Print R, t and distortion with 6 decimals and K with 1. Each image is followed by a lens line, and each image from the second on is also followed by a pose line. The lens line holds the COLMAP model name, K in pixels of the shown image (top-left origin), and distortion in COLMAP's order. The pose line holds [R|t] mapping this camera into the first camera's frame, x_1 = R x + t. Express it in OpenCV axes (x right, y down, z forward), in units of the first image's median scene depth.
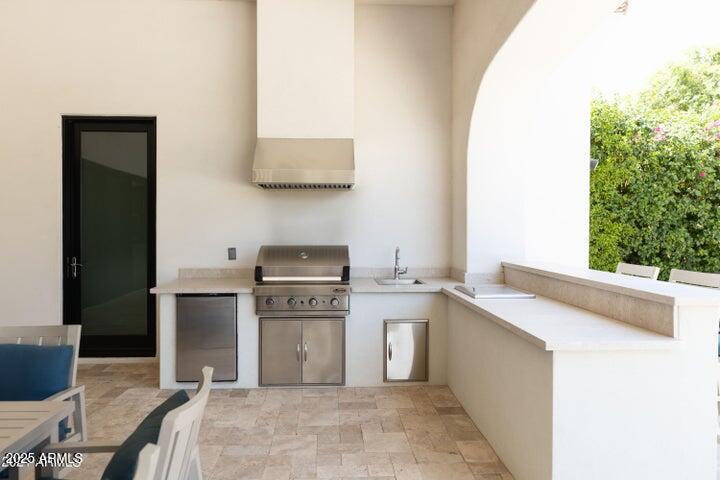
lens RADIAL K [[498.2, 0, 359.9], [0, 498.2, 232.2], [0, 0, 1]] dist [-0.006916, -0.001890]
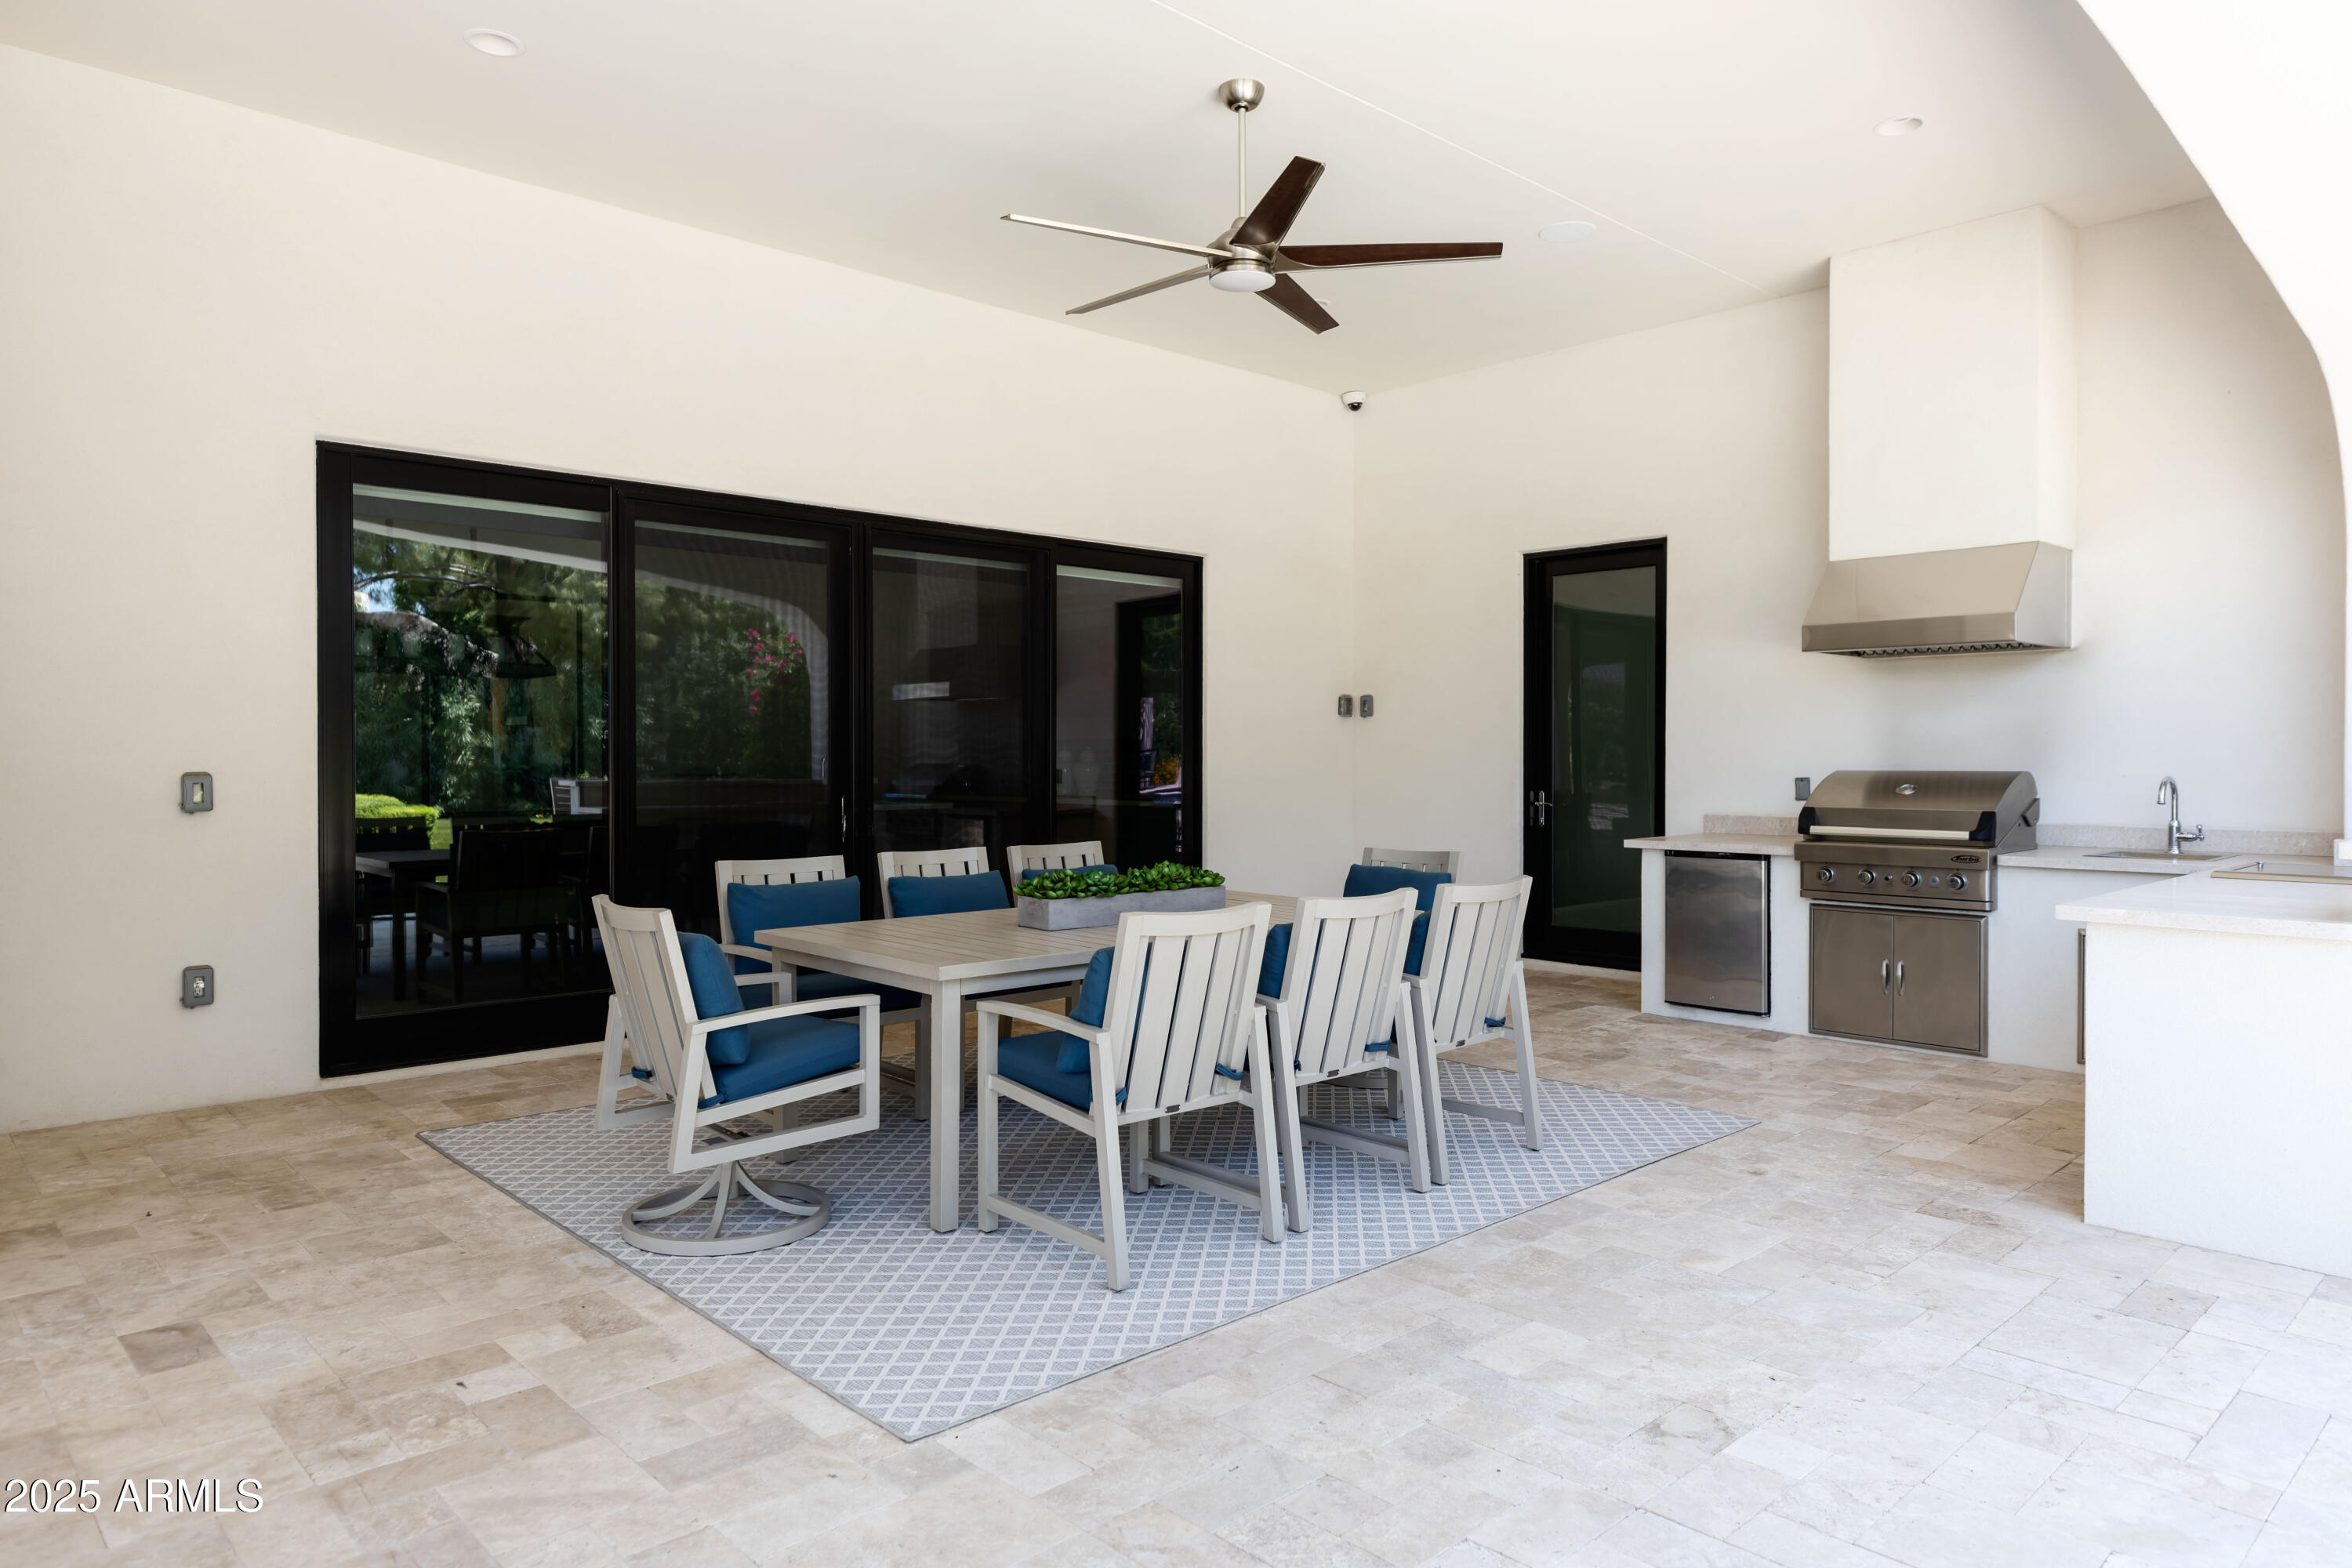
lens RADIAL K [[1466.6, 0, 1176.0], [0, 1466.6, 784.0], [0, 0, 1]] dist [-0.000385, -0.000025]
pose [[0.645892, 0.010999, -0.763350, 0.524649], [-0.004810, 0.999935, 0.010338, 0.028654], [0.763414, -0.003006, 0.645902, -0.504055]]
